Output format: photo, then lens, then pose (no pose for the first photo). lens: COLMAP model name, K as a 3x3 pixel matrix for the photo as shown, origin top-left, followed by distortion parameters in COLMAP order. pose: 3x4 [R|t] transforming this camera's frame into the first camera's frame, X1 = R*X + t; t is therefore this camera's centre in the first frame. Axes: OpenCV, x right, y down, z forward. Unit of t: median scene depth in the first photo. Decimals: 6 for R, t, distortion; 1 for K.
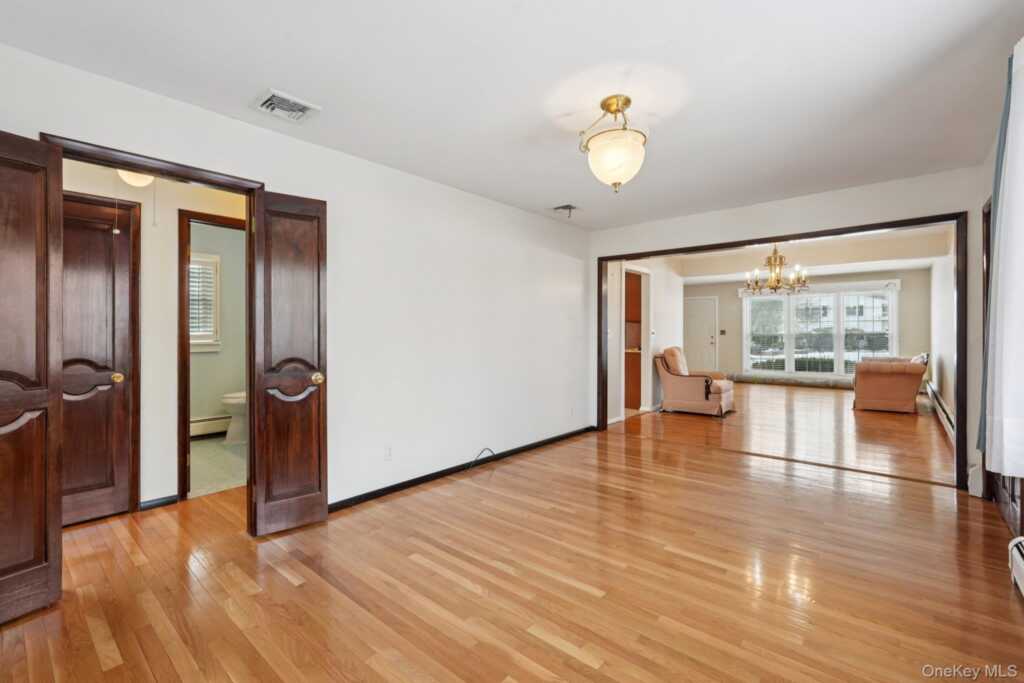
lens RADIAL K [[451.2, 0, 515.5], [0, 451.2, 331.0], [0, 0, 1]] dist [-0.001764, 0.000200]
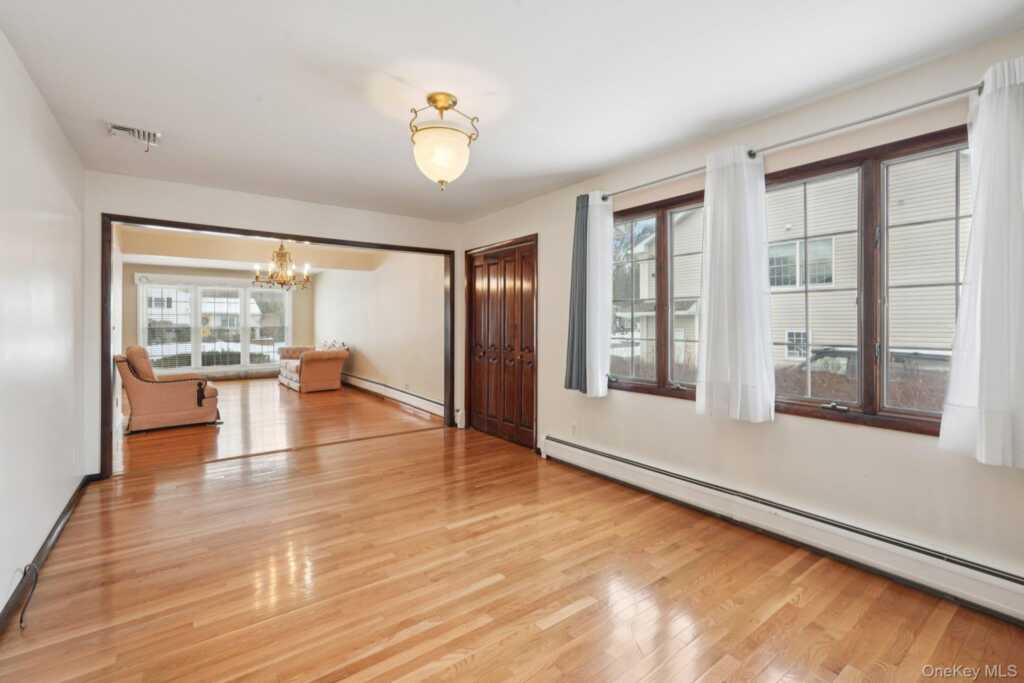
lens RADIAL K [[453.7, 0, 511.7], [0, 453.7, 324.9], [0, 0, 1]] dist [-0.000805, 0.000259]
pose [[0.224357, 0.001011, 0.974507, -0.294271], [-0.005001, 0.999987, 0.000114, -0.003958], [-0.974494, -0.004899, 0.224359, 0.254939]]
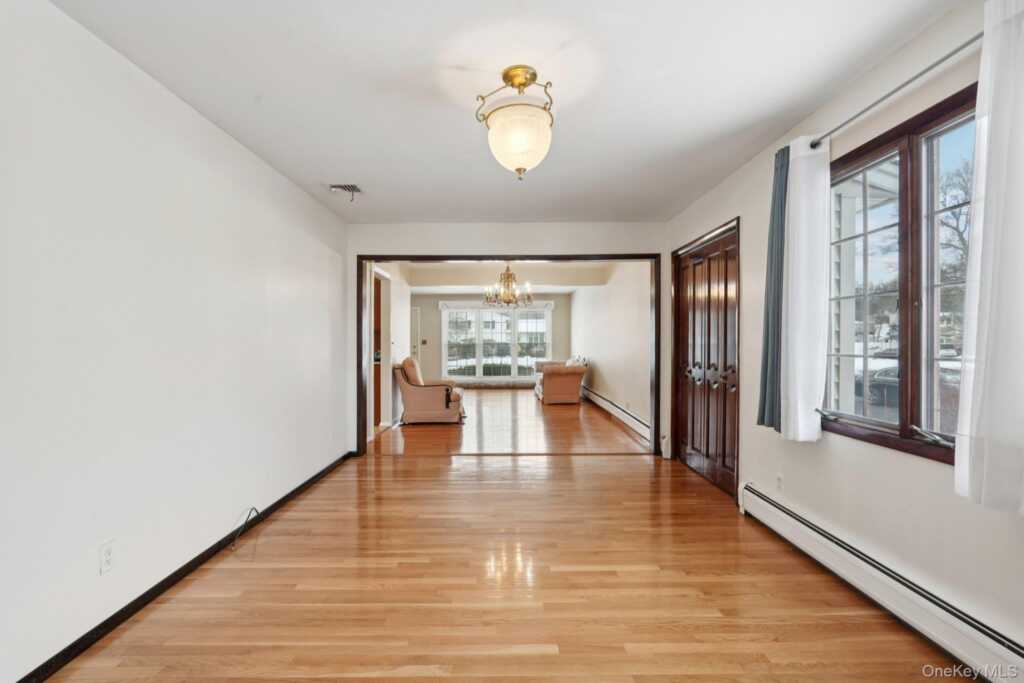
lens RADIAL K [[452.9, 0, 508.0], [0, 452.9, 344.6], [0, 0, 1]] dist [-0.001460, 0.000548]
pose [[0.758428, -0.004379, 0.651743, -0.148879], [-0.000660, 0.999972, 0.007488, 0.001536], [-0.651757, -0.006109, 0.758403, 0.143711]]
